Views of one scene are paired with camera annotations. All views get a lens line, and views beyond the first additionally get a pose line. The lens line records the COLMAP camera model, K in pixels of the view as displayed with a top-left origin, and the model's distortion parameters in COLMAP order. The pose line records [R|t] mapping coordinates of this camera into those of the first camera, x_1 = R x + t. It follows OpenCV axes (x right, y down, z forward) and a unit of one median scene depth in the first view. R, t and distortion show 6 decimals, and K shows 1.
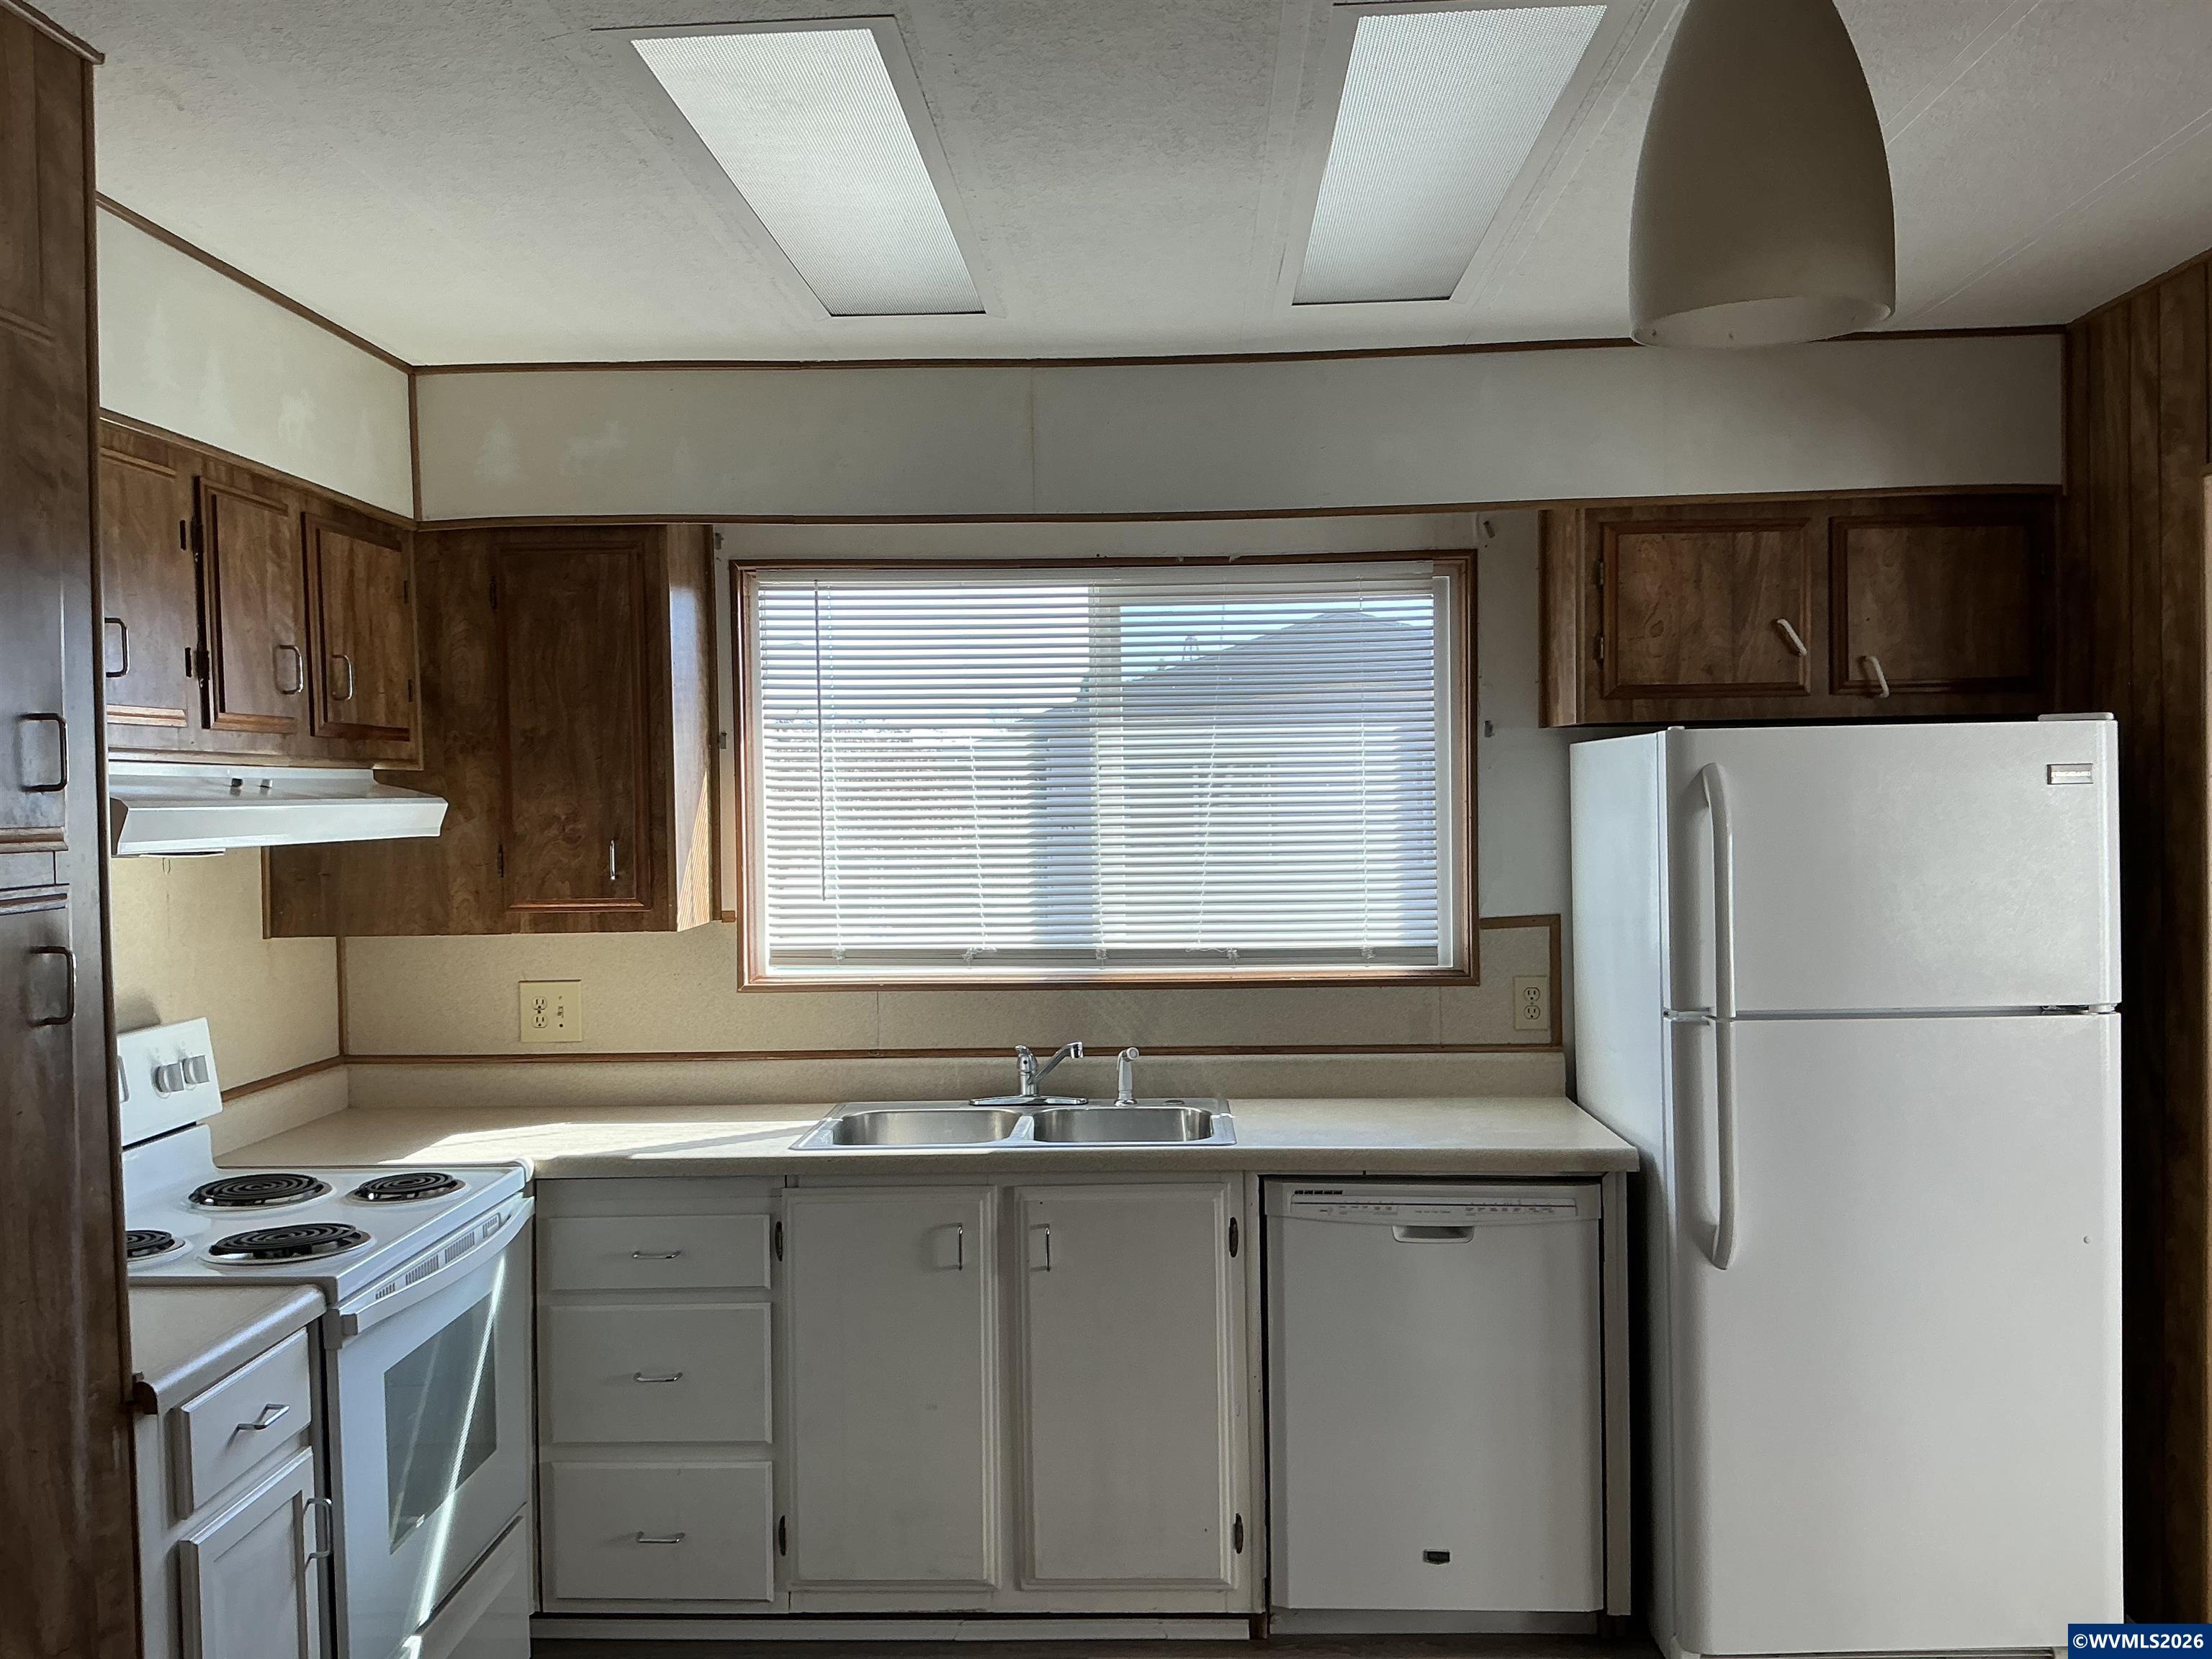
lens RADIAL K [[1887.0, 0, 1106.0], [0, 1887.0, 829.5], [0, 0, 1]] dist [-0.015198, -0.020005]
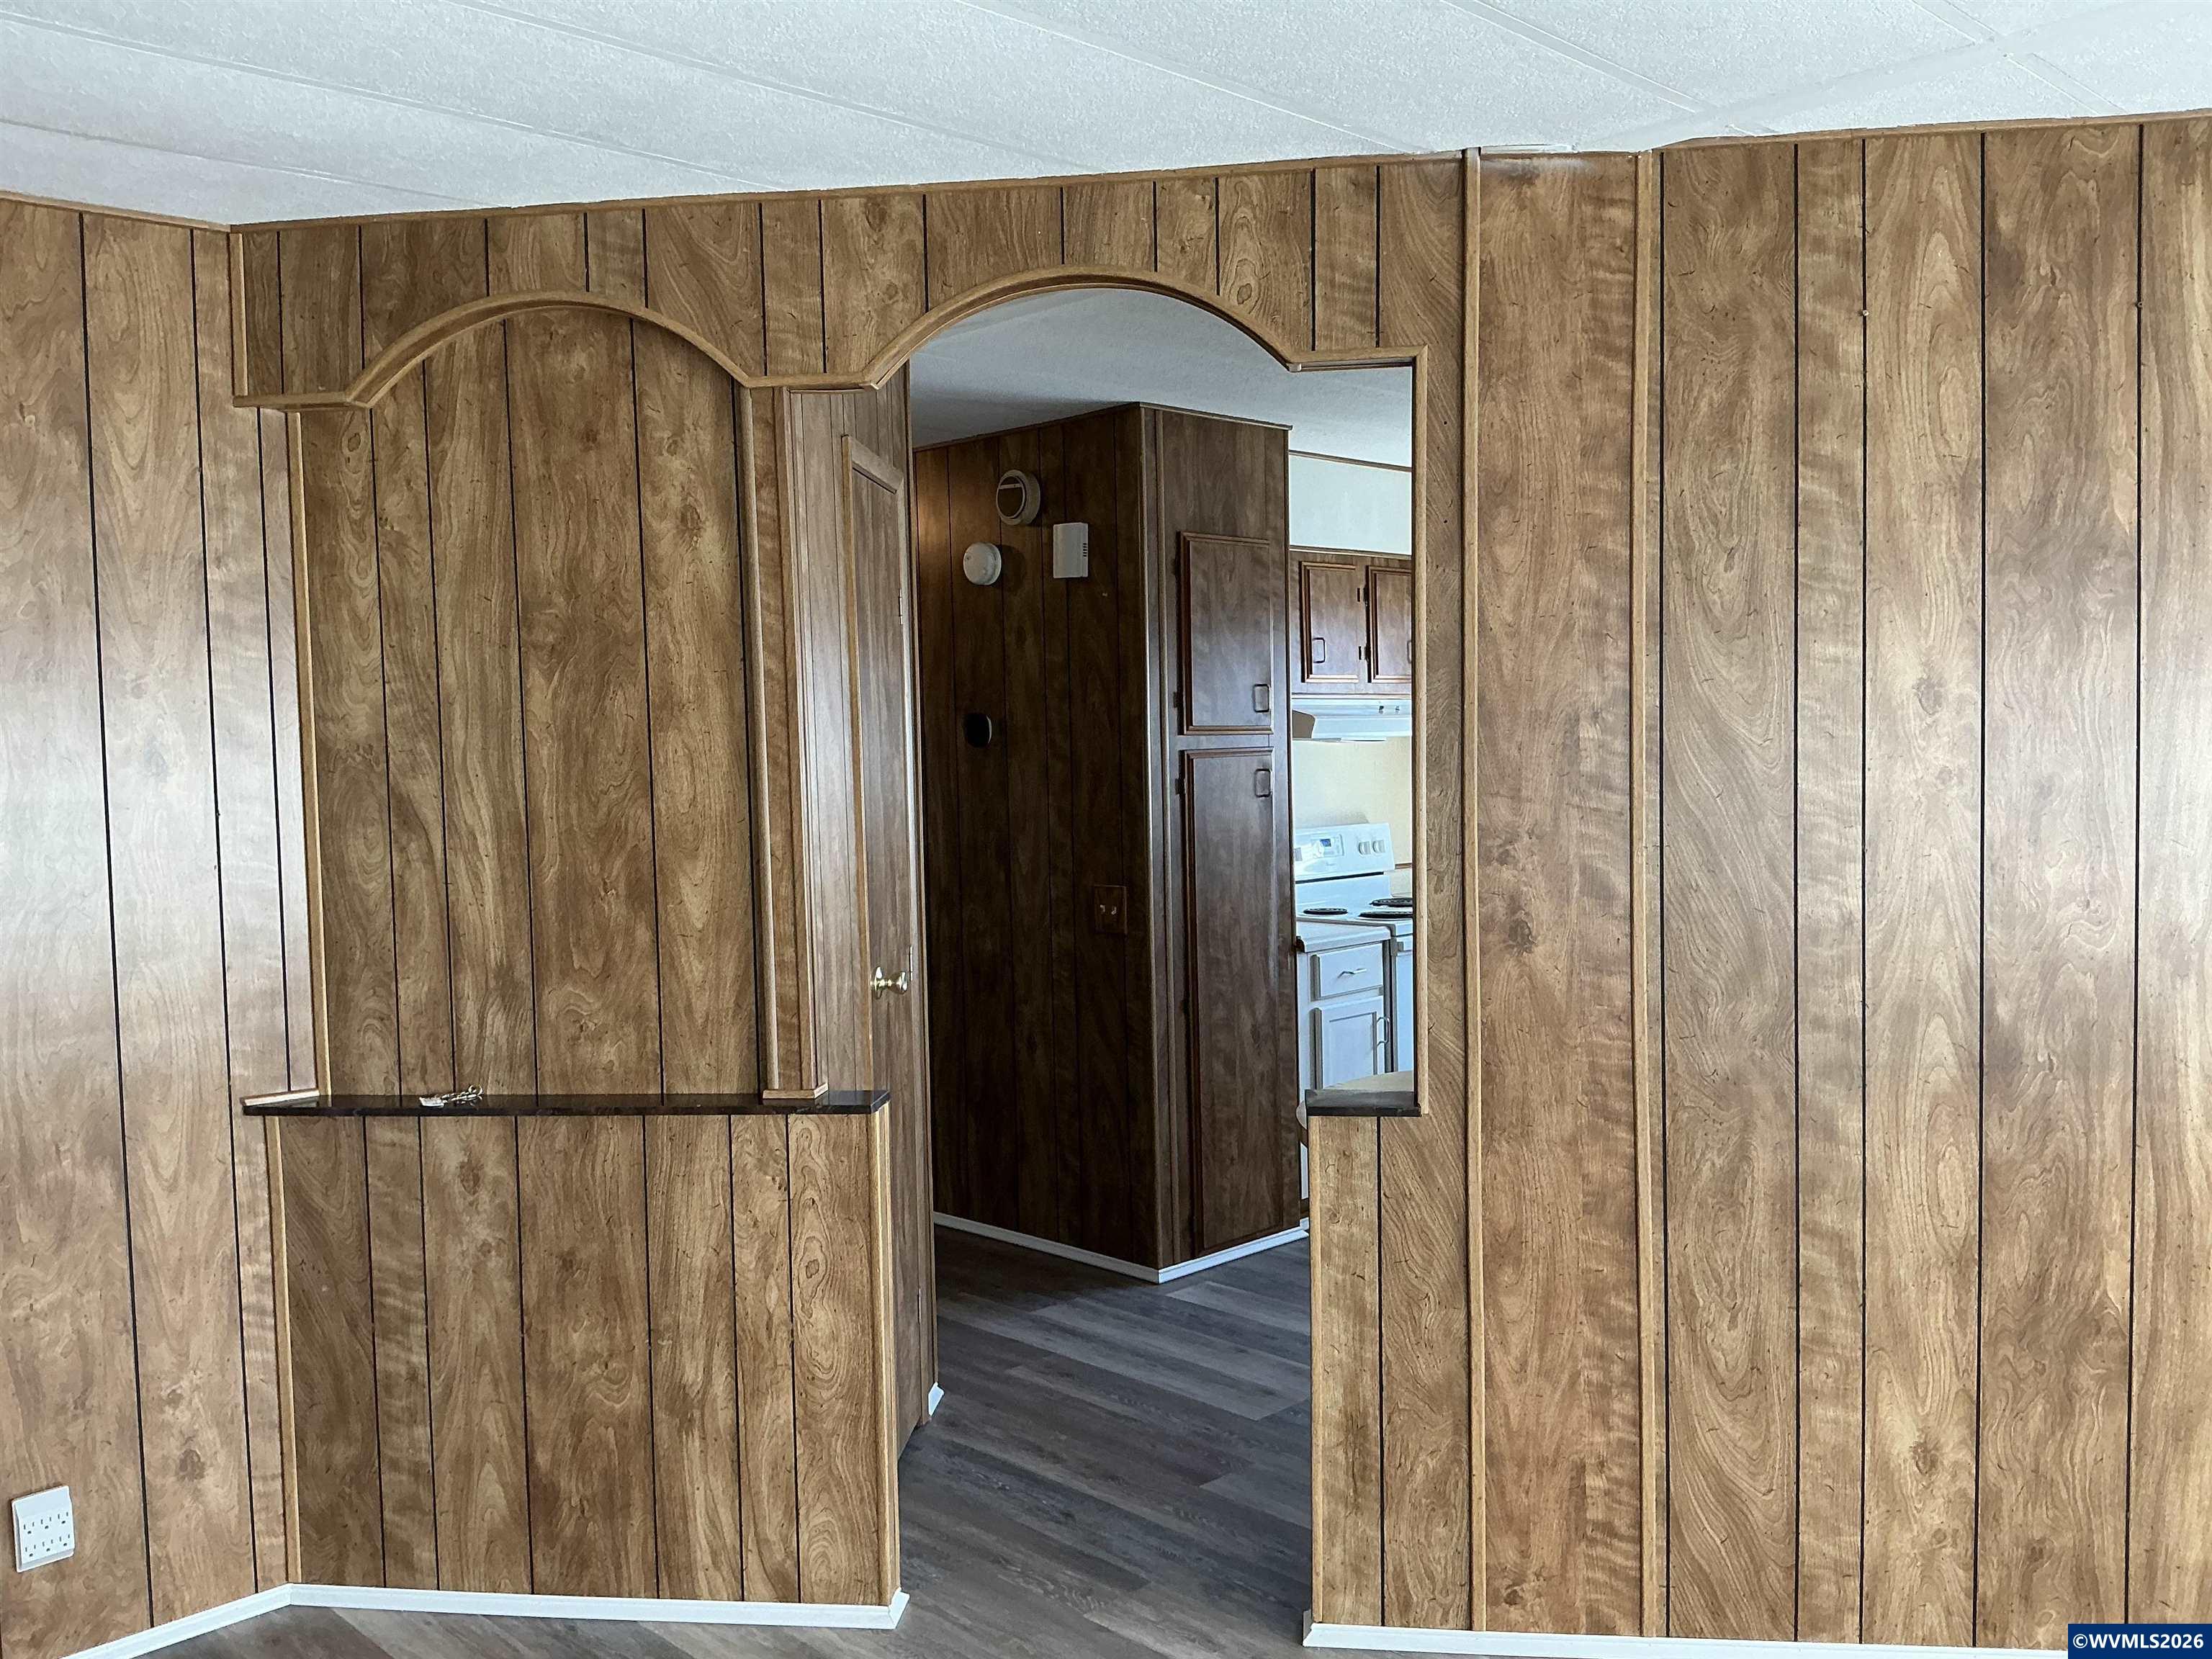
lens RADIAL K [[1887.0, 0, 1106.0], [0, 1887.0, 829.5], [0, 0, 1]] dist [-0.015198, -0.020005]
pose [[0.731538, 0.037101, -0.680791, 0.921234], [-0.006322, 0.998845, 0.047641, 0.017084], [0.681772, -0.030547, 0.730927, -0.945669]]
